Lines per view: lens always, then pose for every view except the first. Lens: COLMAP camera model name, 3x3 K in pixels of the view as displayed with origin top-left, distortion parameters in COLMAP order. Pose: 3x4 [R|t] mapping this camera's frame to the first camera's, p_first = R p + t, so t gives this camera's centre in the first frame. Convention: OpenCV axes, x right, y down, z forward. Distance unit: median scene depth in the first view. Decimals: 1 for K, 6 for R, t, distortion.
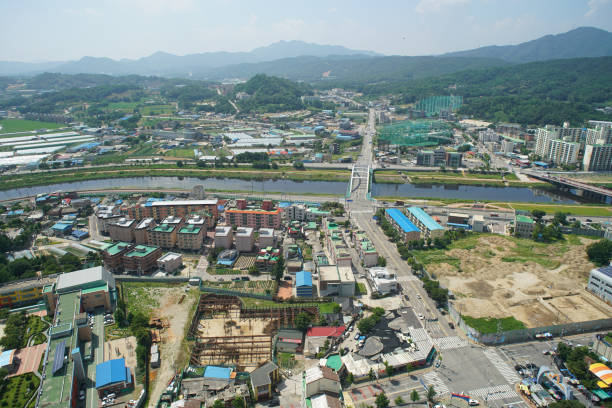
lens RADIAL K [[415.1, 0, 306.0], [0, 415.1, 204.0], [0, 0, 1]] dist [-0.103569, 0.090788]
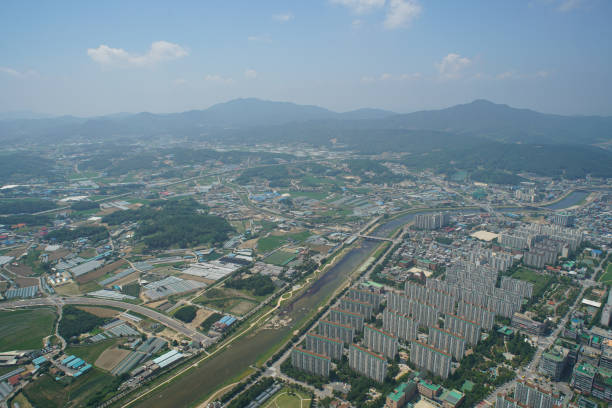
lens RADIAL K [[415.1, 0, 306.0], [0, 415.1, 204.0], [0, 0, 1]] dist [-0.103569, 0.090788]
pose [[0.975191, -0.058994, 0.213358, -2.142528], [0.077304, 0.993912, -0.078509, 0.065061], [-0.207428, 0.093055, 0.973814, -2.206639]]
